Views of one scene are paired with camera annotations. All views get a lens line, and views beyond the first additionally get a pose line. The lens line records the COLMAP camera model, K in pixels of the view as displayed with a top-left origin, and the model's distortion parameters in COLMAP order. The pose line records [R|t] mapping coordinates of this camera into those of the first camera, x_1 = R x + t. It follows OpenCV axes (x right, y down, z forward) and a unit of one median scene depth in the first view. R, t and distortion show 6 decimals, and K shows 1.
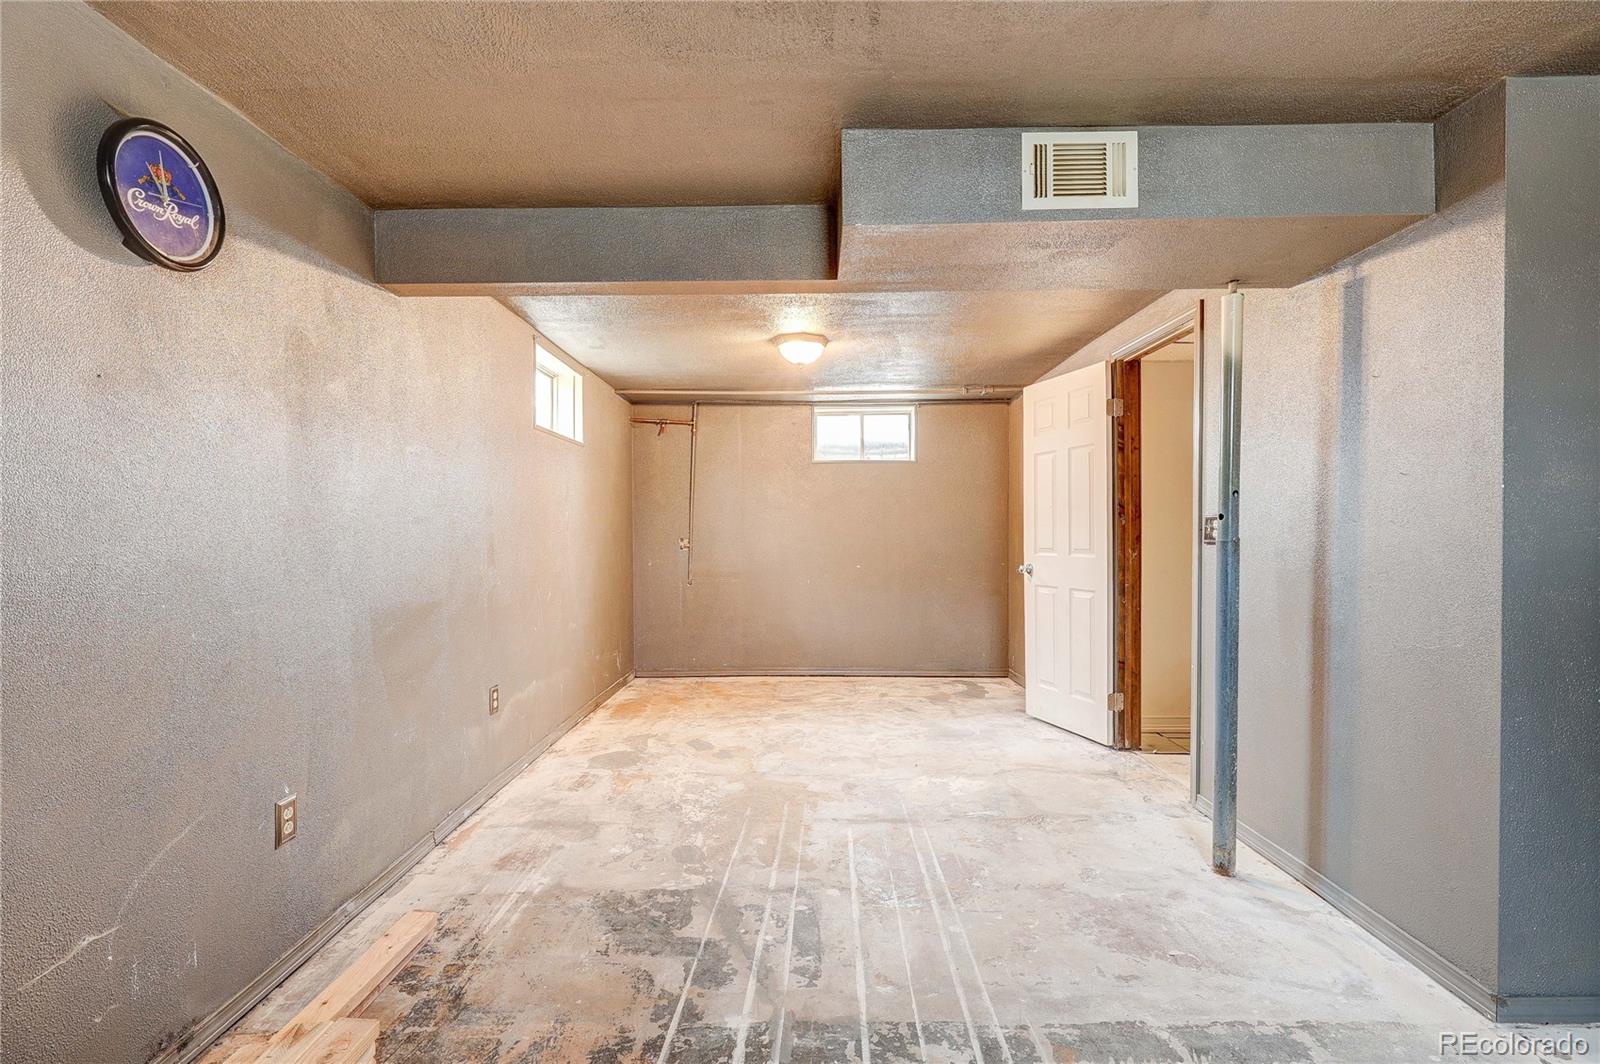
lens RADIAL K [[764.6, 0, 800.8], [0, 764.6, 532.5], [0, 0, 1]] dist [-0.000149, -0.000942]
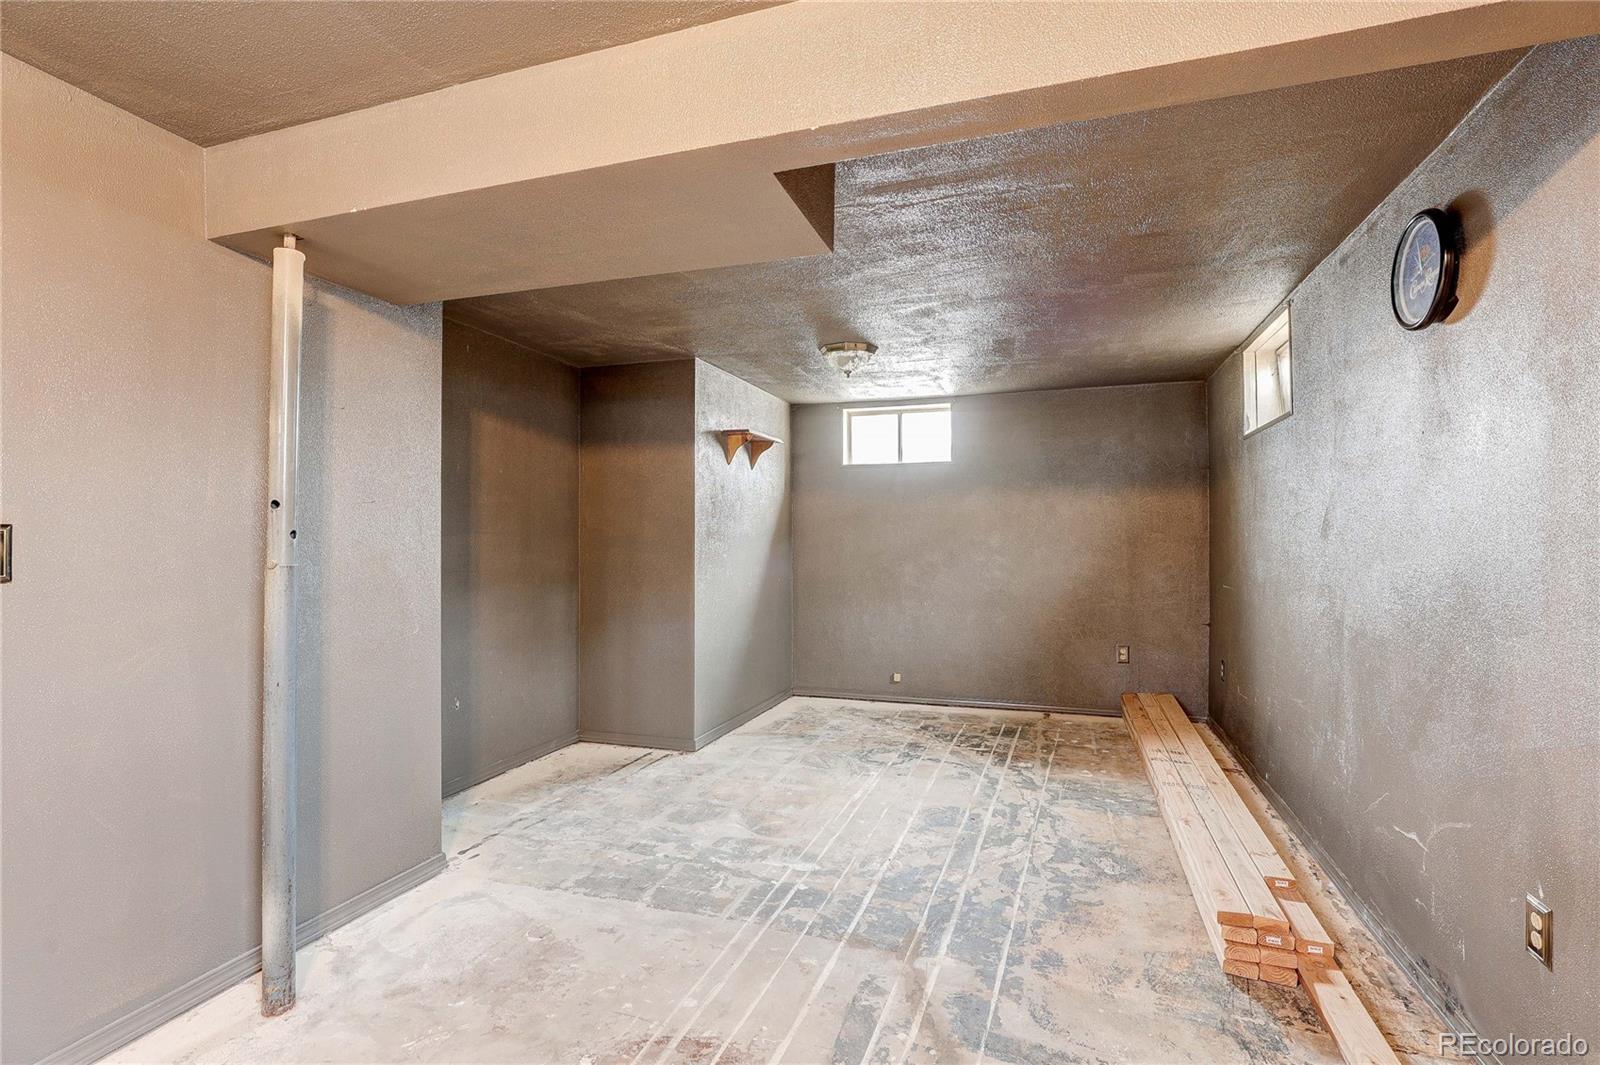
lens RADIAL K [[764.6, 0, 797.7], [0, 764.6, 530.4], [0, 0, 1]] dist [-0.000149, -0.000942]
pose [[-0.952631, 0.008258, 0.304017, -0.210587], [0.005671, 0.999940, -0.009391, -0.019071], [-0.304077, -0.007222, -0.952620, 2.010846]]
